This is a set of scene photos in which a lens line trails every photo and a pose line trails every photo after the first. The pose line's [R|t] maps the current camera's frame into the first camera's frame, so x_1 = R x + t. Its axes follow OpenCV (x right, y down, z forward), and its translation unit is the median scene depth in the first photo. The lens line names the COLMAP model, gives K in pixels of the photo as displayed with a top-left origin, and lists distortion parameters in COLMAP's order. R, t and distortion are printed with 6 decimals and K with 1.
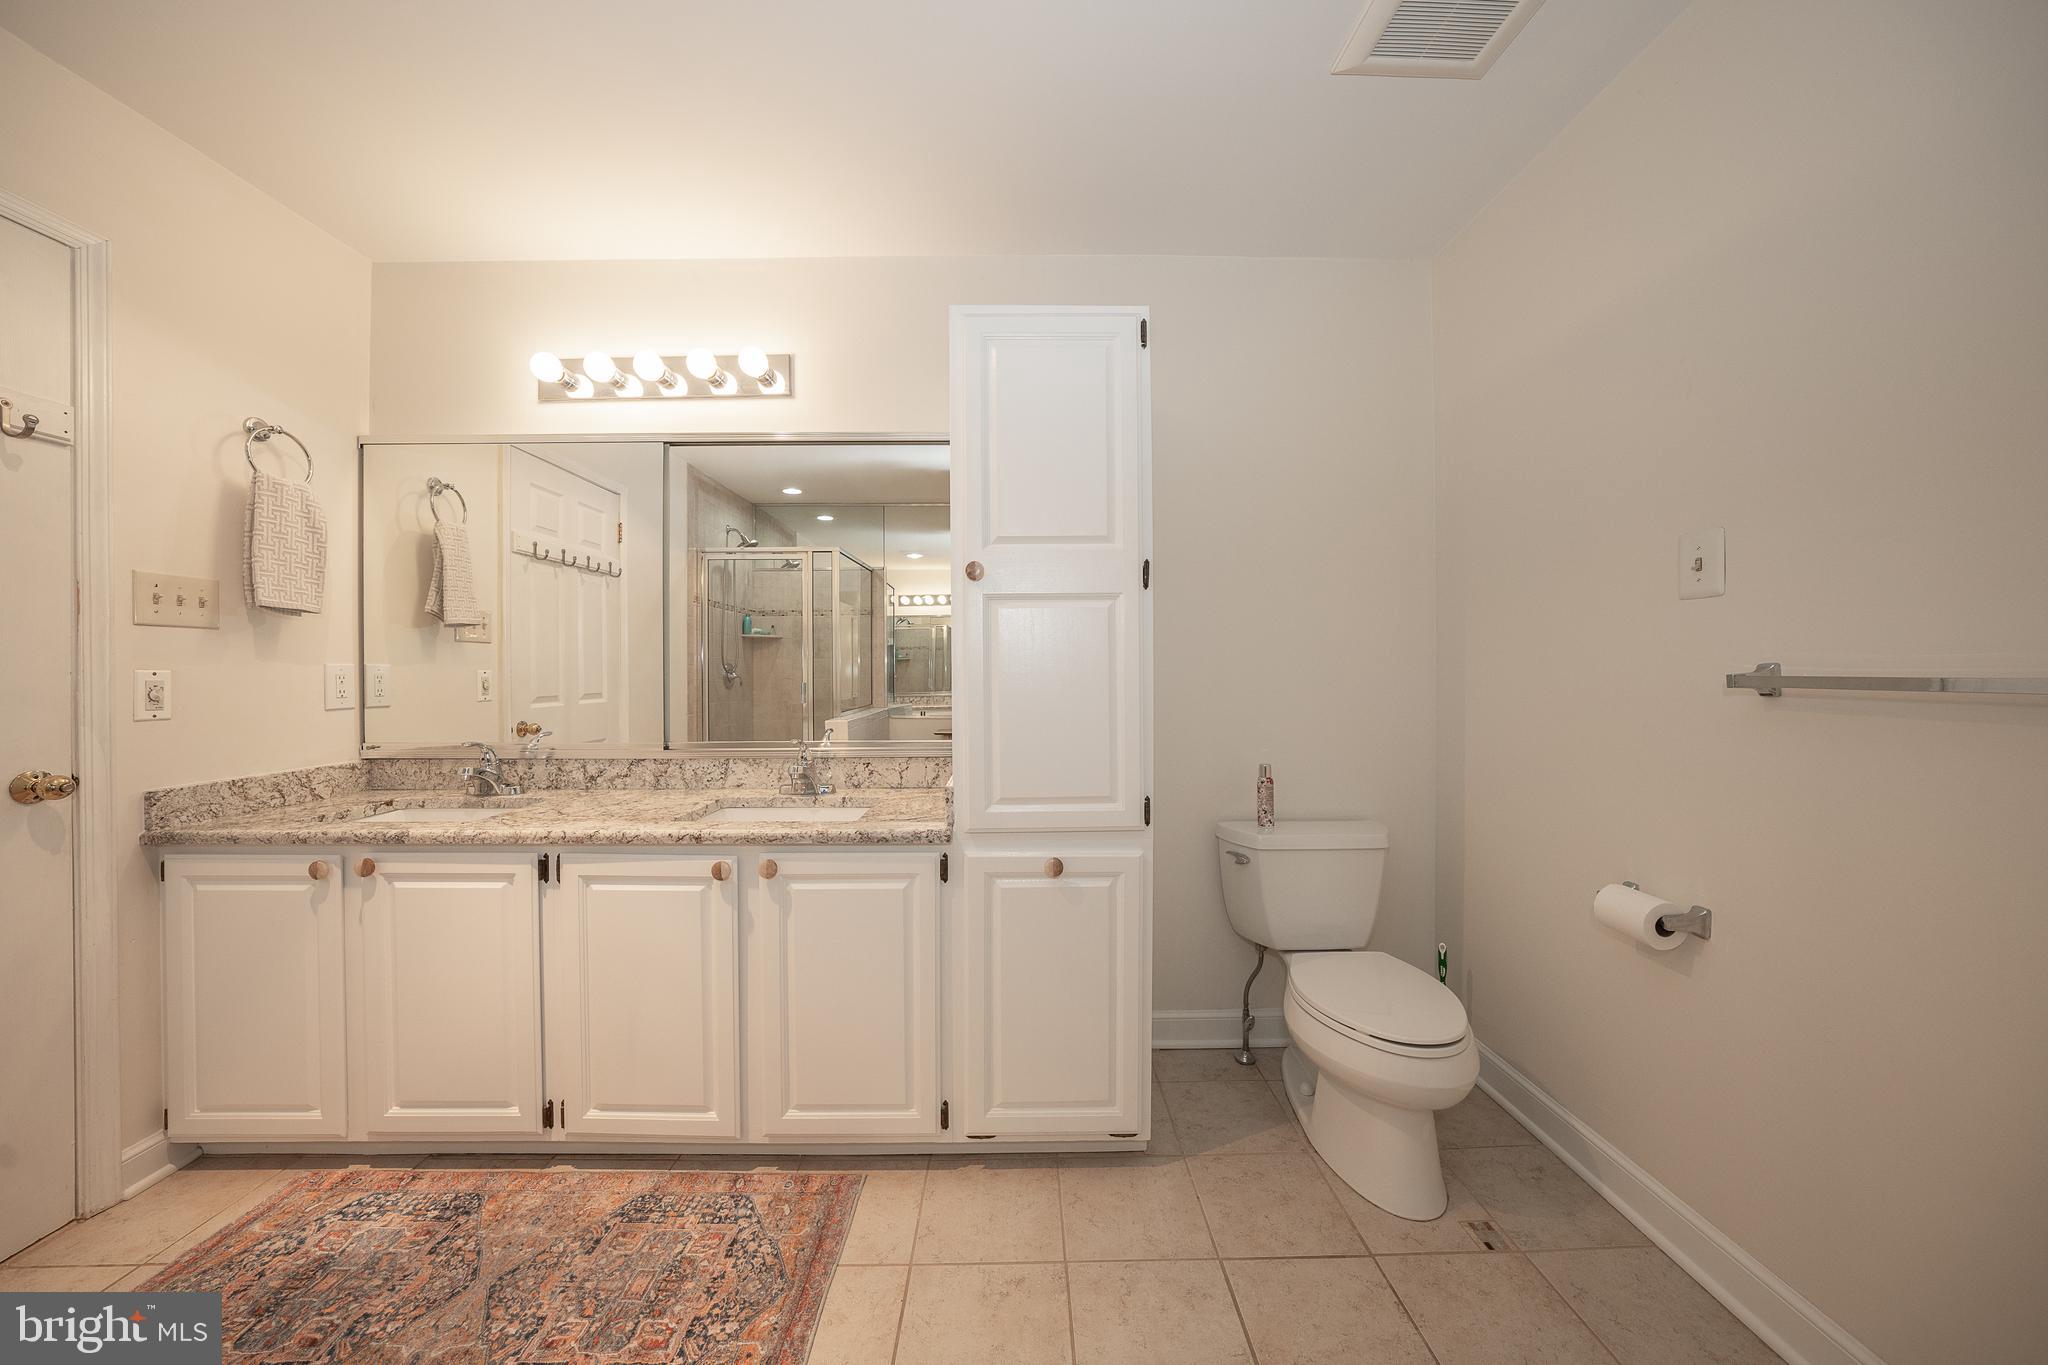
lens RADIAL K [[701.6, 0, 1028.5], [0, 701.6, 677.3], [0, 0, 1]] dist [-0.023243, 0.003927]
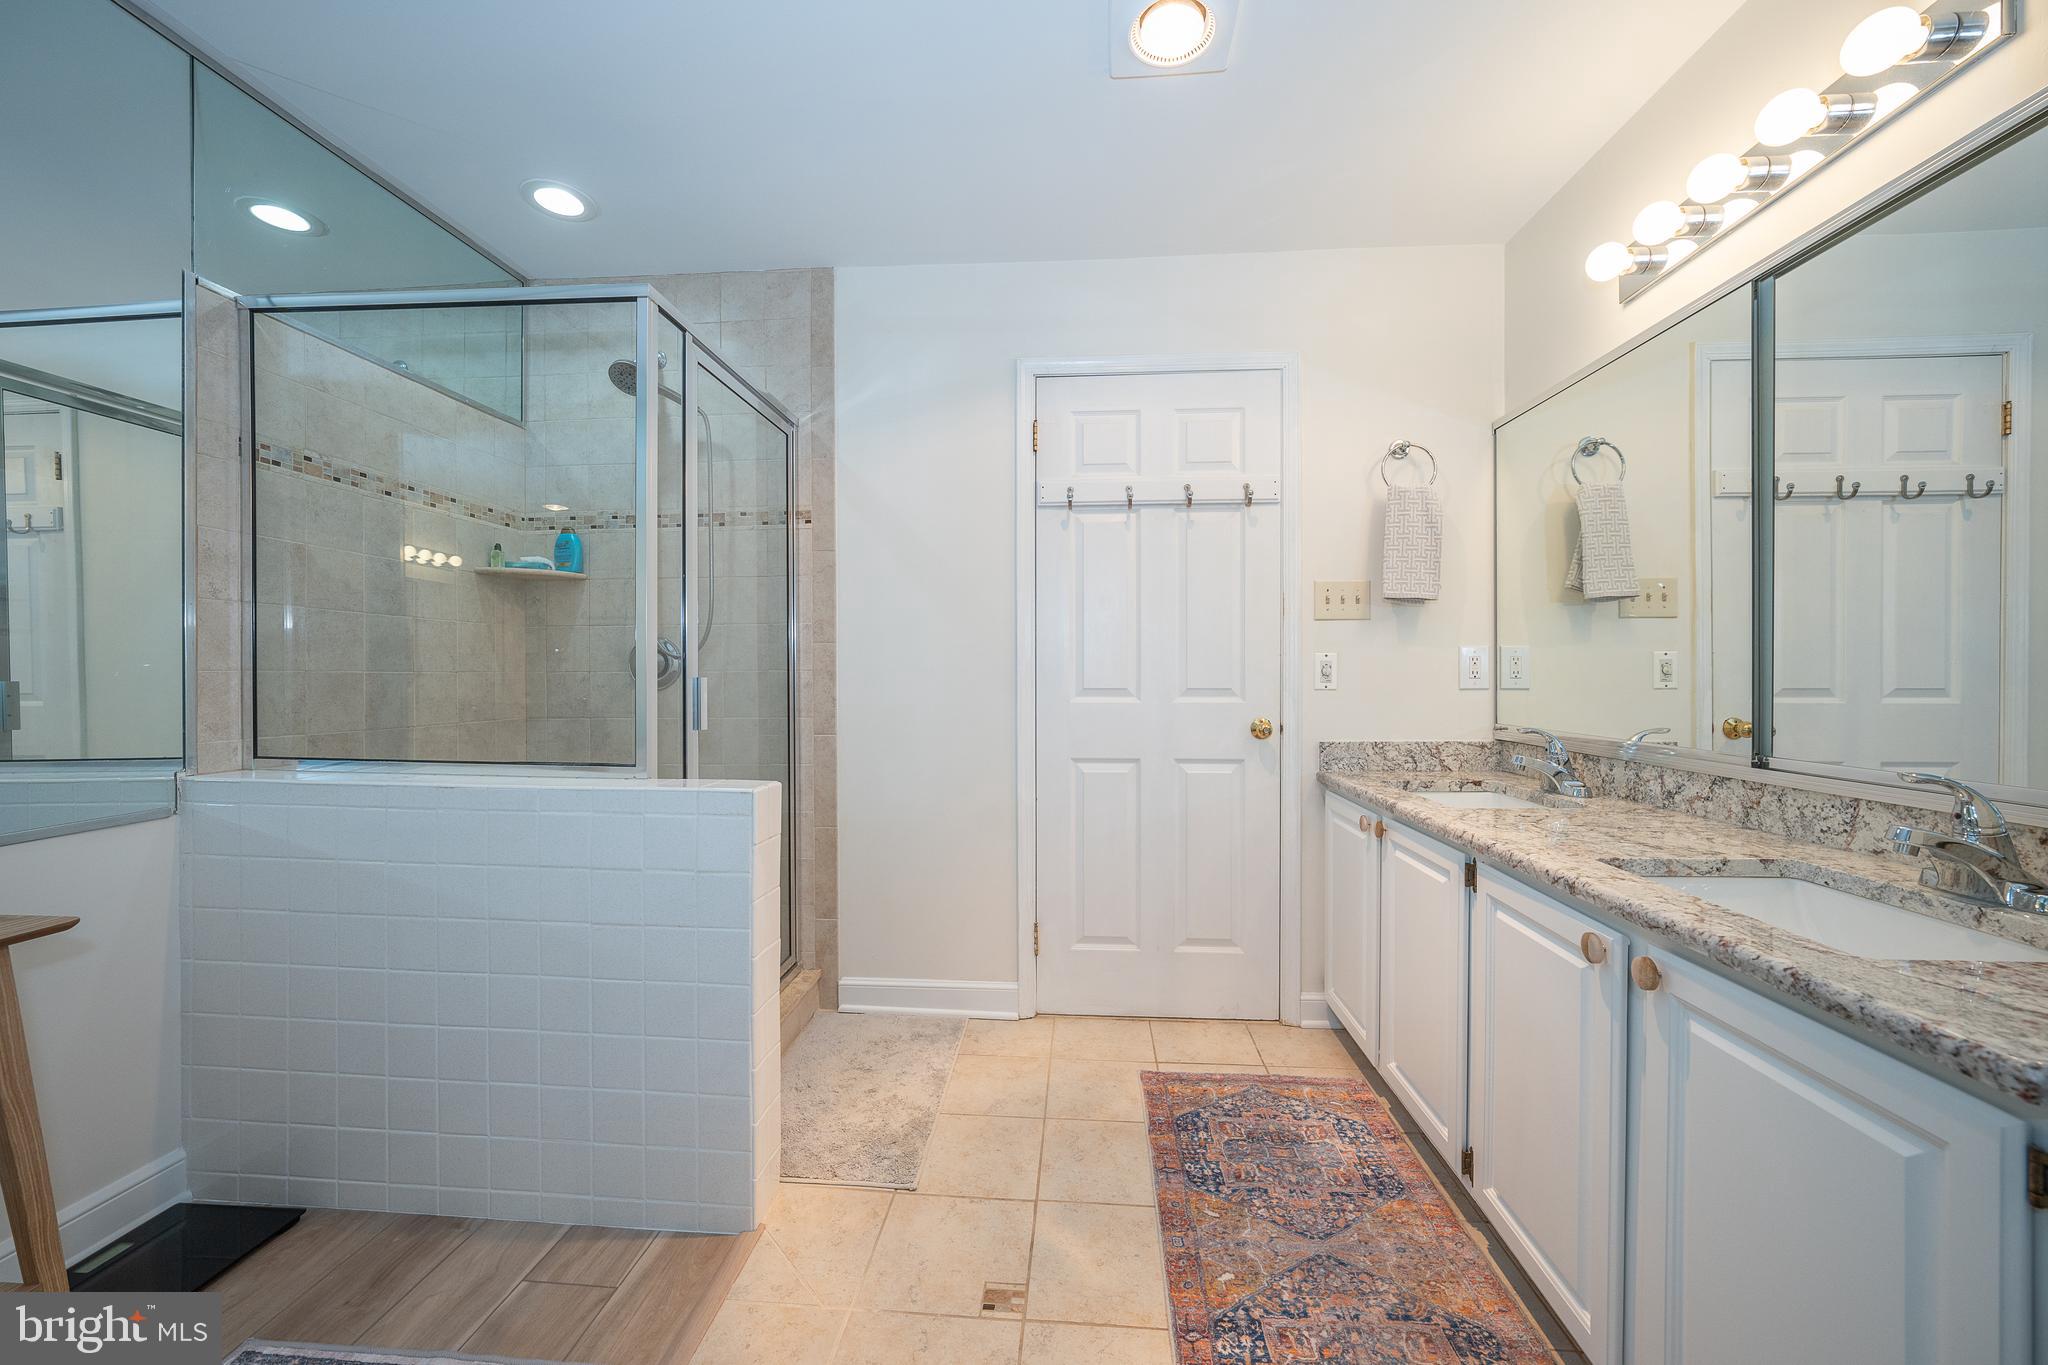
lens RADIAL K [[771.4, 0, 1026.6], [0, 771.4, 677.2], [0, 0, 1]] dist [-0.023523, -0.000392]
pose [[-0.098869, 0.007643, -0.995071, 0.270086], [-0.006729, 0.999943, 0.008349, 0.026508], [0.995078, 0.007521, -0.098812, 0.509395]]
